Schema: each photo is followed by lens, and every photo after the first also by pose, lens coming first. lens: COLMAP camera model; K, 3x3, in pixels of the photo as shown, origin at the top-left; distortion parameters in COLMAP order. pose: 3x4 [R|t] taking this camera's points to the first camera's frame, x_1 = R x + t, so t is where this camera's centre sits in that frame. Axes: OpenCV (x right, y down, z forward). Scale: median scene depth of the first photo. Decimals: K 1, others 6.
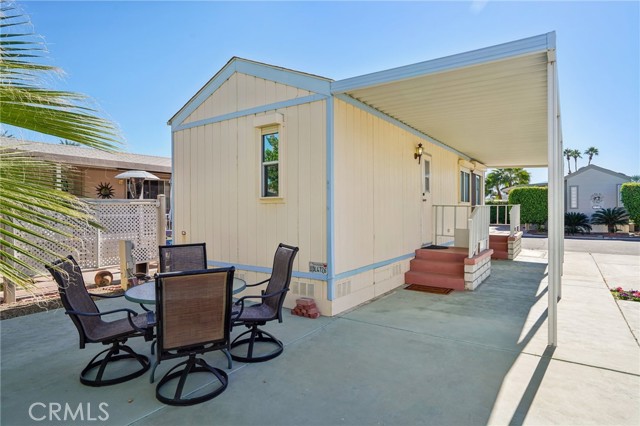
lens RADIAL K [[368.9, 0, 320.0], [0, 368.9, 213.0], [0, 0, 1]] dist [-0.043932, 0.043489]
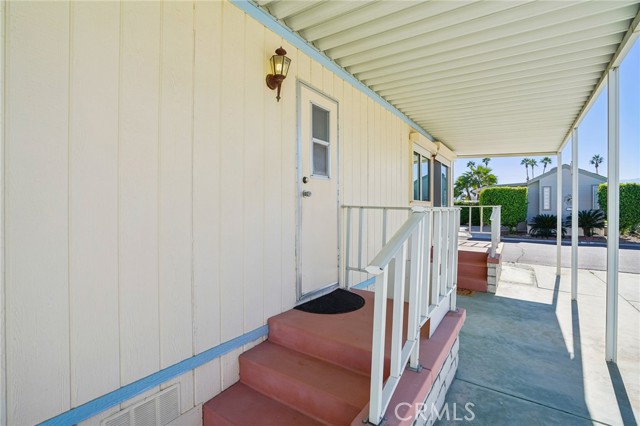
lens RADIAL K [[297.9, 0, 319.6], [0, 297.9, 210.4], [0, 0, 1]] dist [-0.062005, 0.022255]
pose [[0.999900, 0.008546, -0.011234, 0.220207], [-0.008564, 0.999962, -0.001571, -0.011033], [0.011220, 0.001667, 0.999936, 0.474329]]
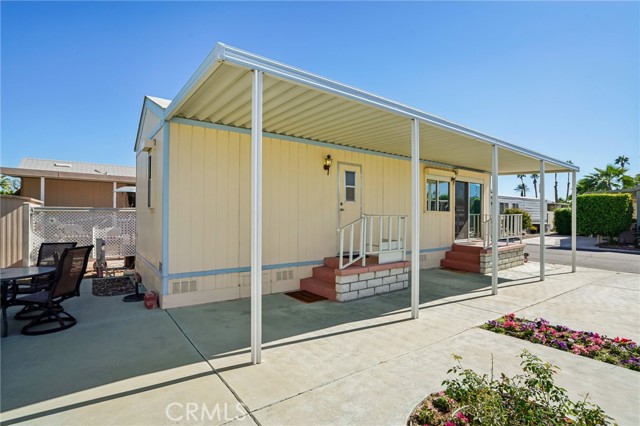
lens RADIAL K [[326.1, 0, 313.7], [0, 326.1, 215.0], [0, 0, 1]] dist [-0.038993, 0.000401]
pose [[0.939730, 0.009390, -0.341788, 0.377807], [-0.013274, 0.999871, -0.009029, -0.007943], [0.341659, 0.013022, 0.939734, 0.086666]]
